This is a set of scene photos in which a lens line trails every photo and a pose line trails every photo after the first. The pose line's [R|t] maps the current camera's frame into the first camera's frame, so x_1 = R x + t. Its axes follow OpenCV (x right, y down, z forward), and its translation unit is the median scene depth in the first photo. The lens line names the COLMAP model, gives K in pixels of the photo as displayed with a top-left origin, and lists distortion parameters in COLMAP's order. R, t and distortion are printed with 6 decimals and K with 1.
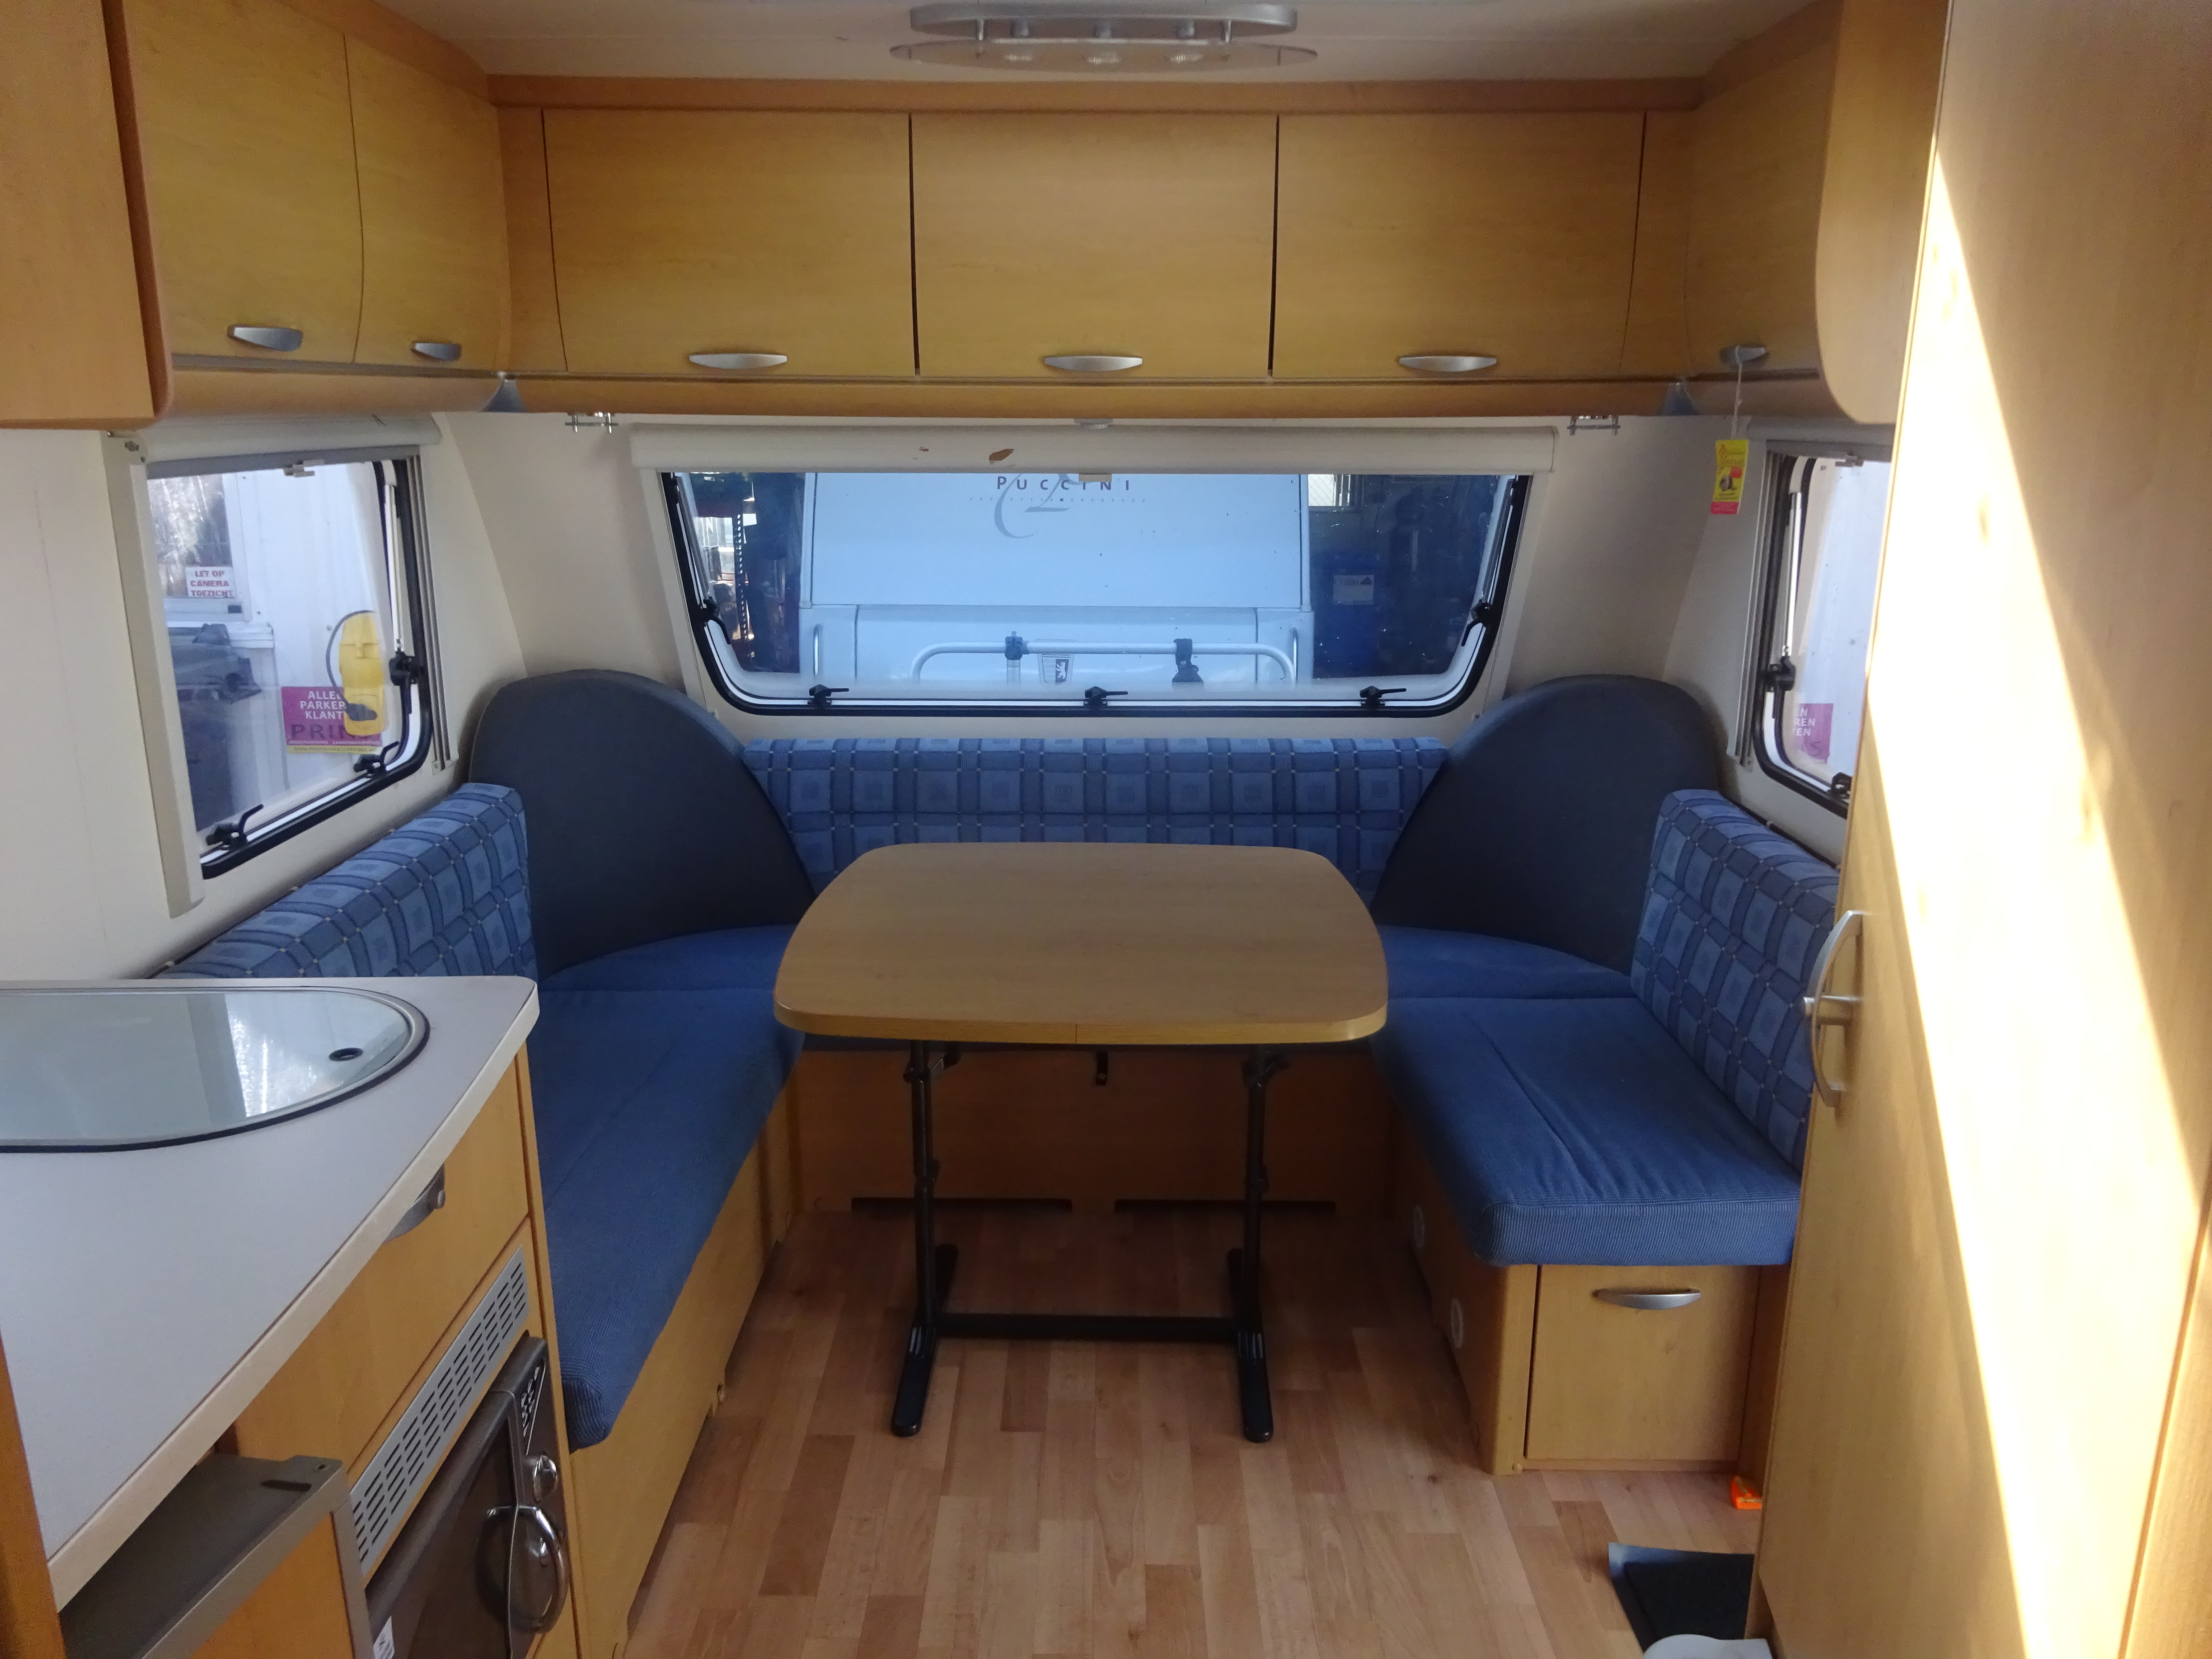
lens RADIAL K [[1590.1, 0, 1106.0], [0, 1590.1, 829.5], [0, 0, 1]] dist [0.003695, 0.001852]
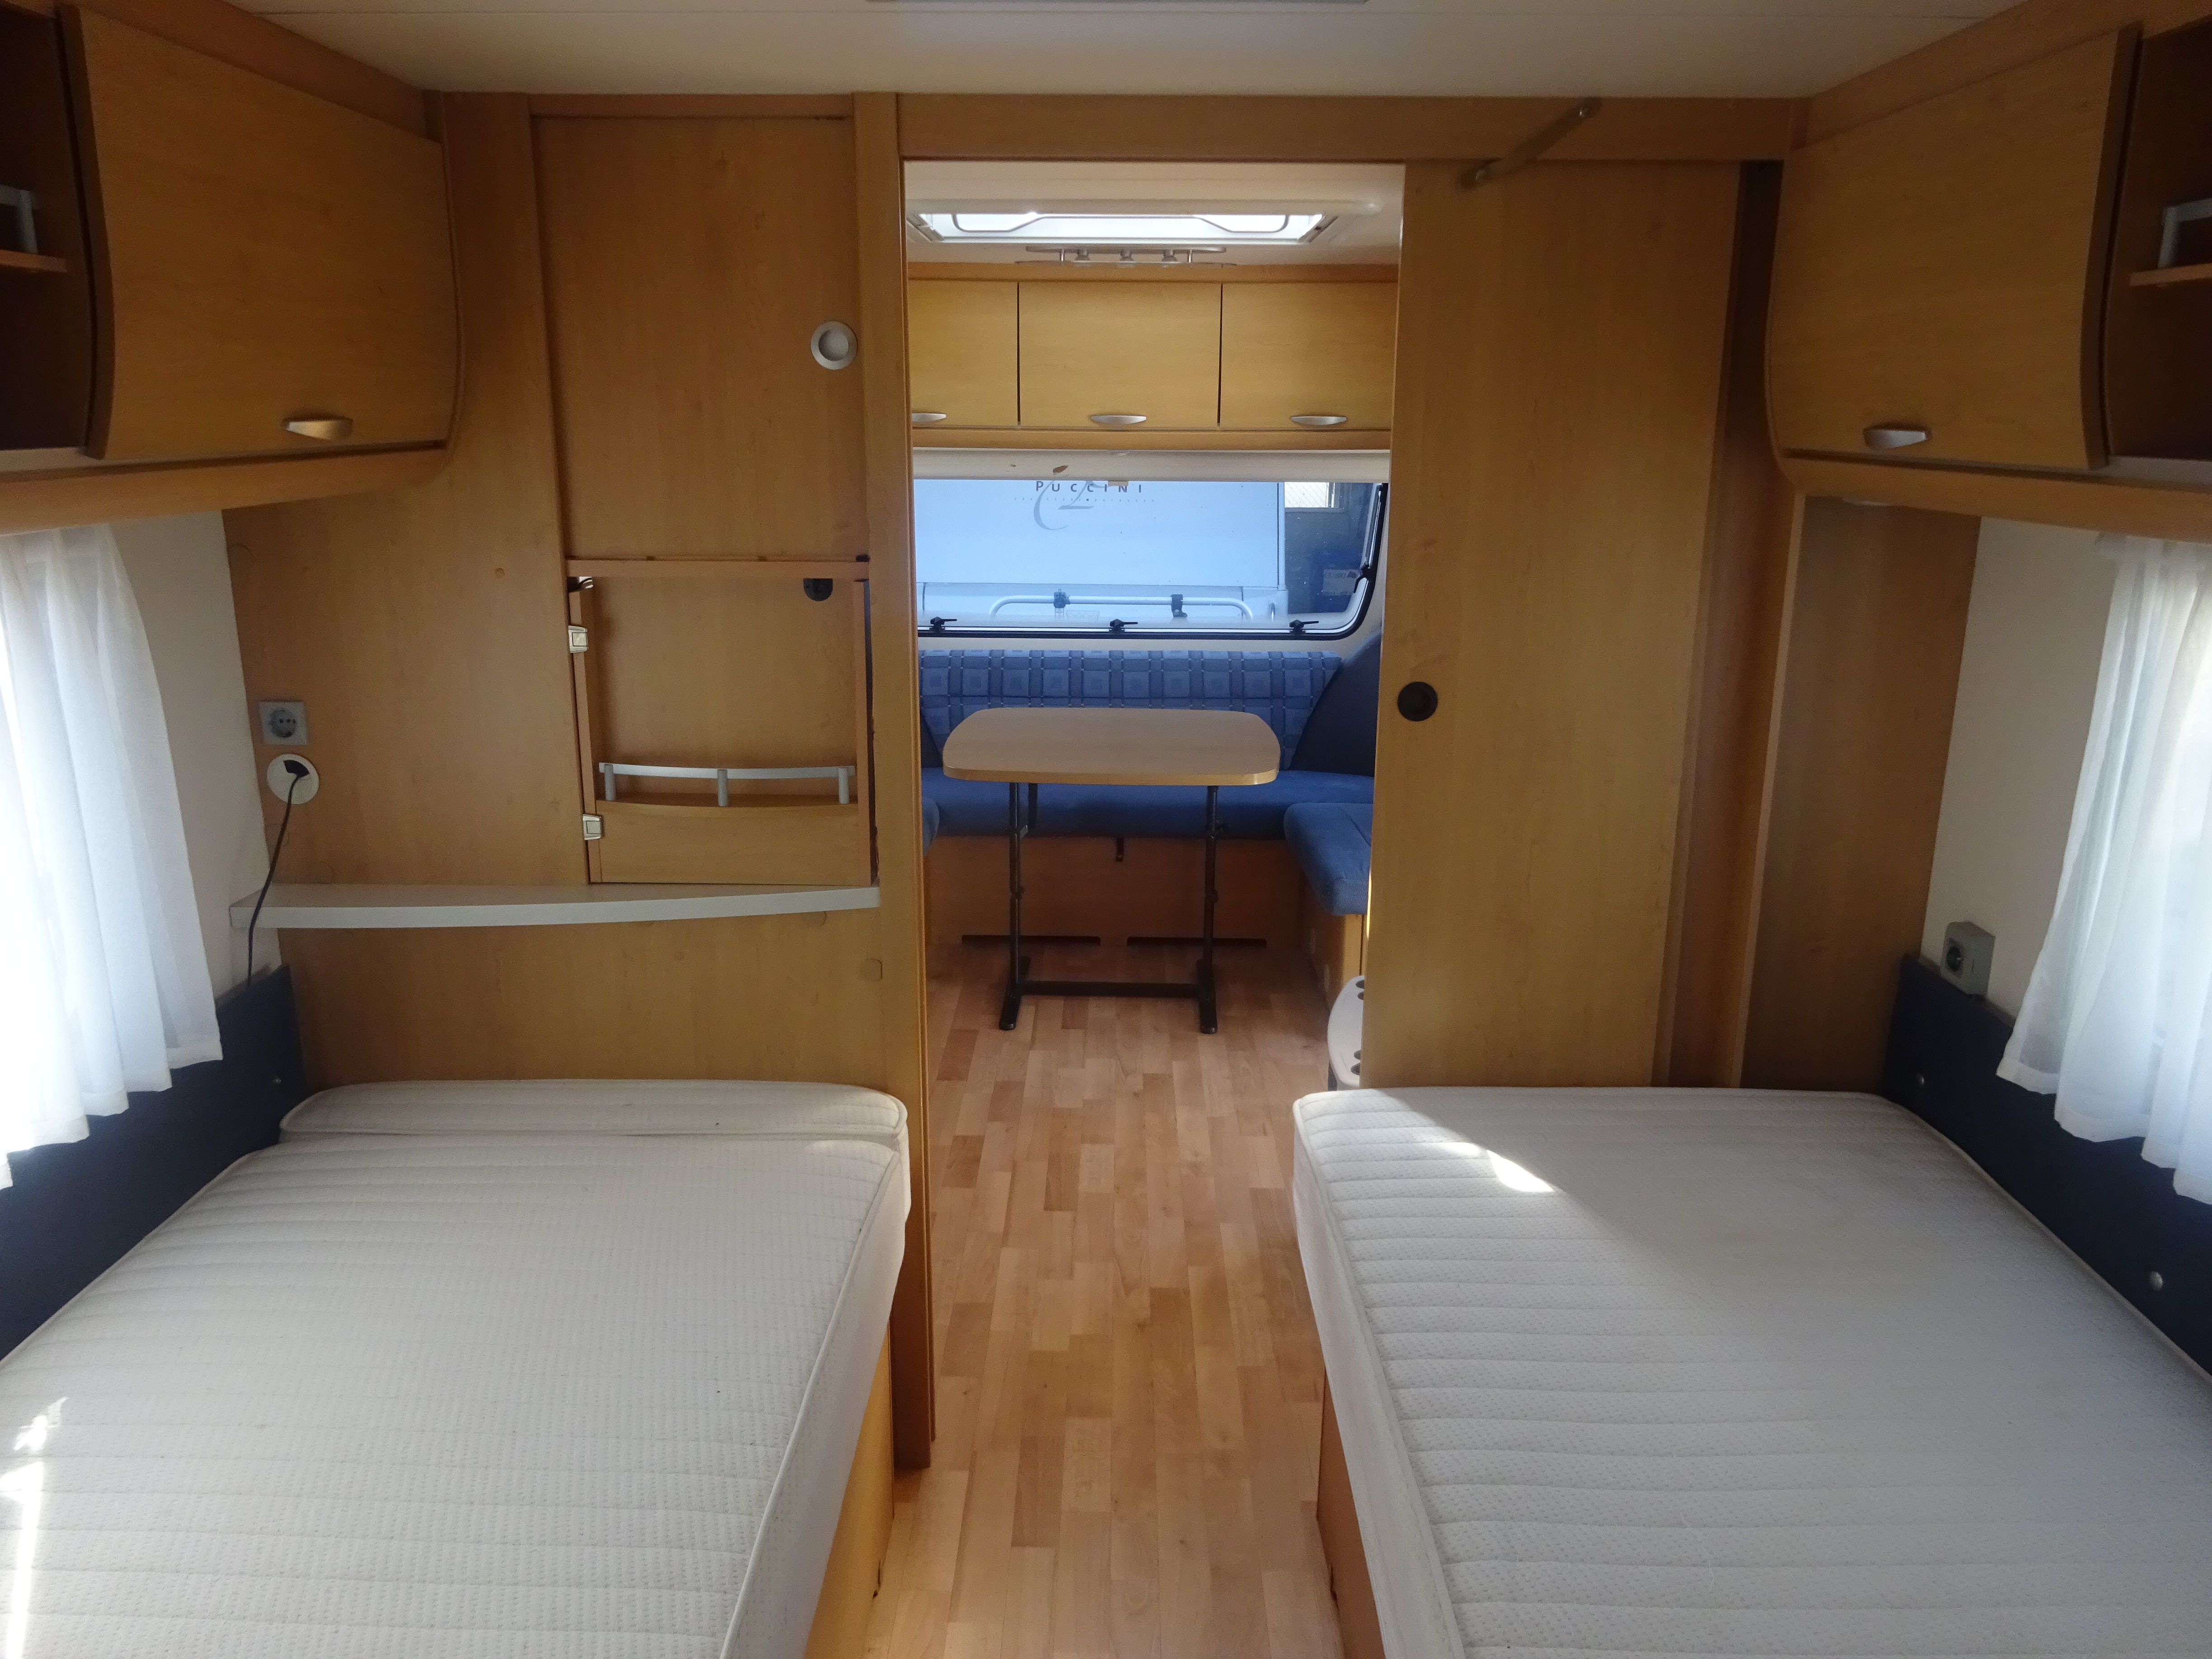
lens RADIAL K [[1590.1, 0, 1106.0], [0, 1590.1, 829.5], [0, 0, 1]] dist [0.003695, 0.001852]
pose [[0.999947, 0.006545, -0.007925, -0.003925], [-0.006564, 0.999975, -0.002436, 0.129034], [0.007909, 0.002488, 0.999966, -0.590663]]
